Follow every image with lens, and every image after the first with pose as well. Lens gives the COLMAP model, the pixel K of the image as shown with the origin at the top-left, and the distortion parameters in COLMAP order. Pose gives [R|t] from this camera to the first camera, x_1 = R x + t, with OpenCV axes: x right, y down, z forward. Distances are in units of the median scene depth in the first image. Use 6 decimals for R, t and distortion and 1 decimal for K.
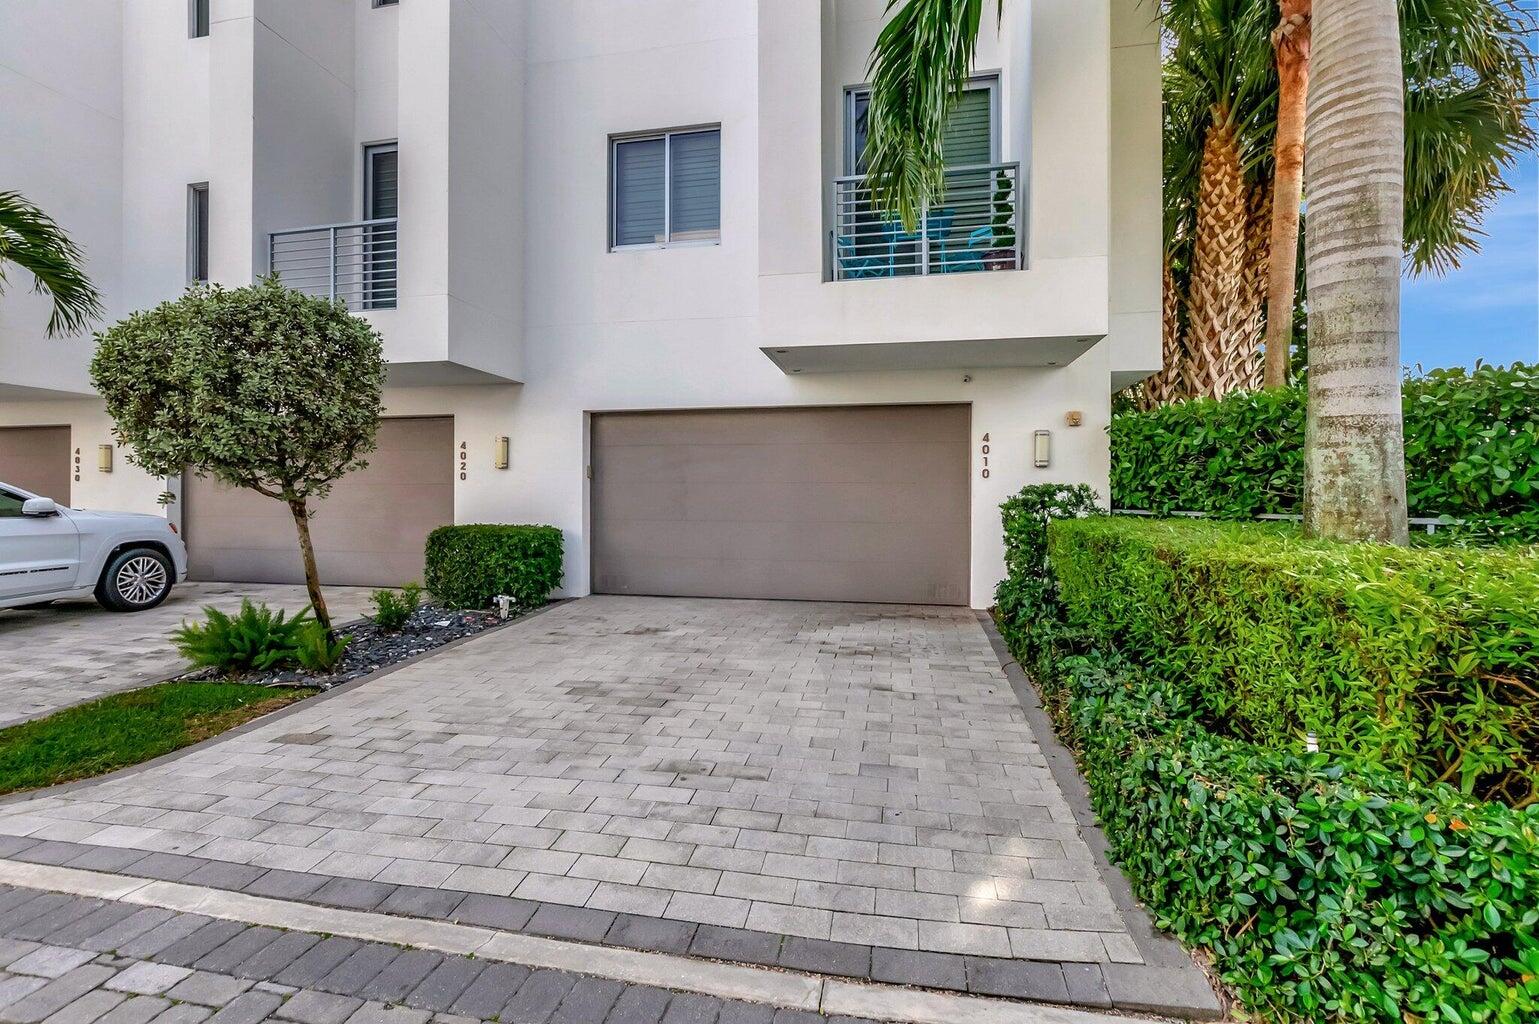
lens RADIAL K [[697.7, 0, 772.1], [0, 697.7, 499.9], [0, 0, 1]] dist [-0.012280, 0.002610]
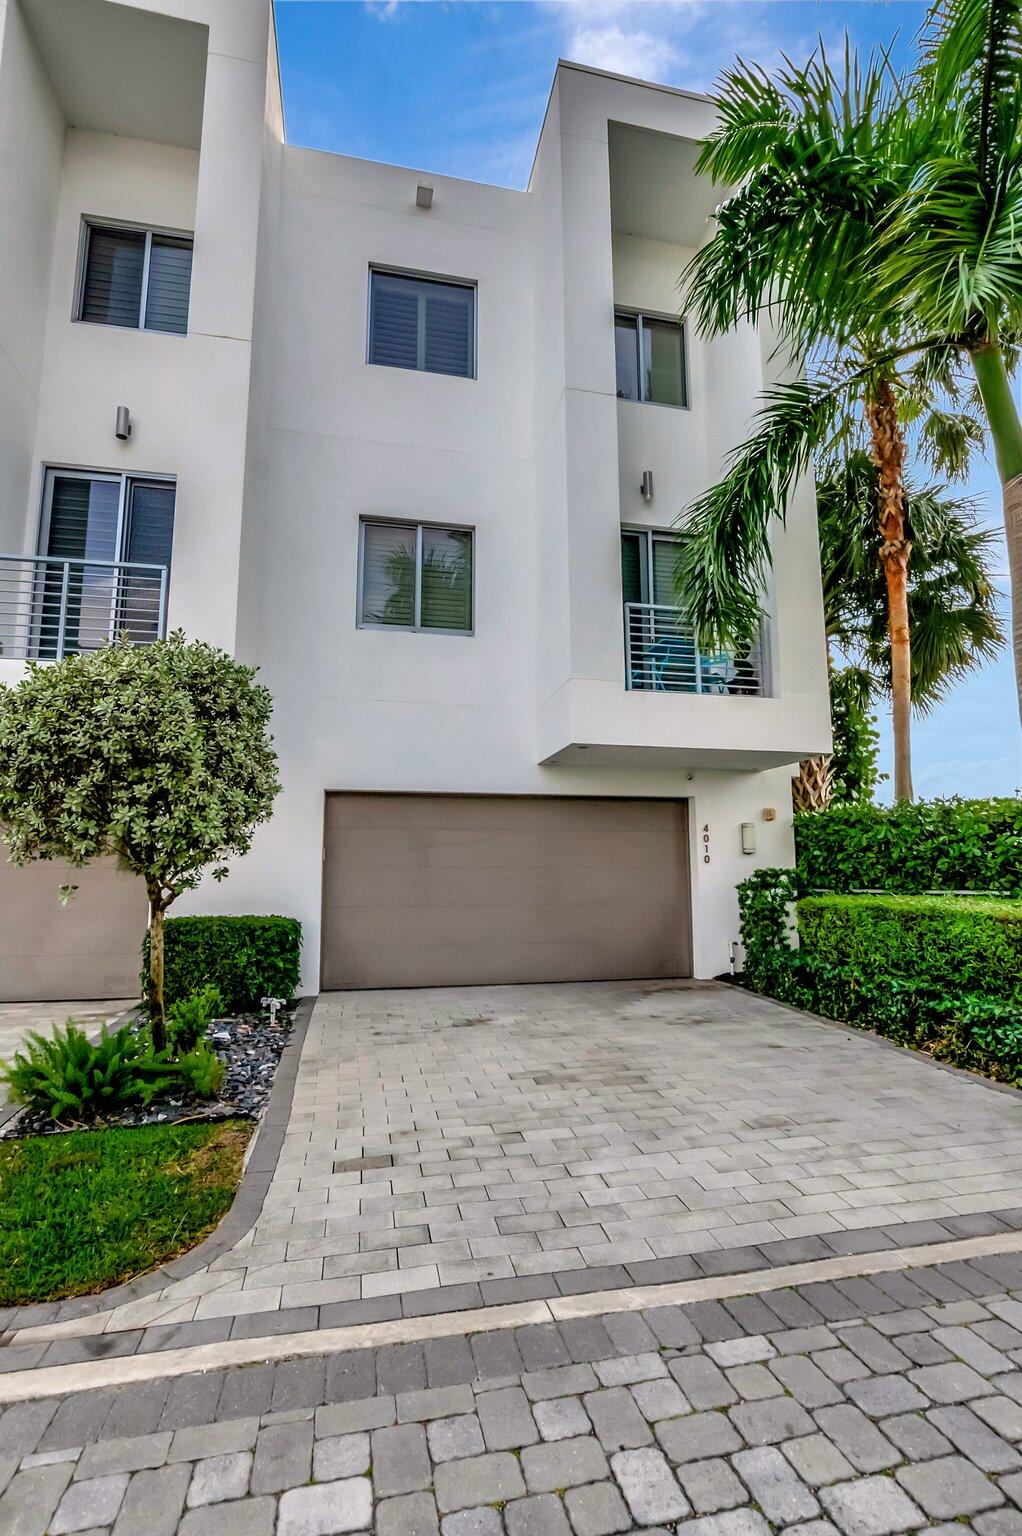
lens RADIAL K [[738.7, 0, 514.8], [0, 738.7, 775.1], [0, 0, 1]] dist [-0.009869, 0.000493]
pose [[0.909913, 0.049831, 0.411796, -0.845737], [0.008623, 0.990271, -0.138886, -0.014071], [-0.414710, 0.129925, 0.900630, 0.007281]]
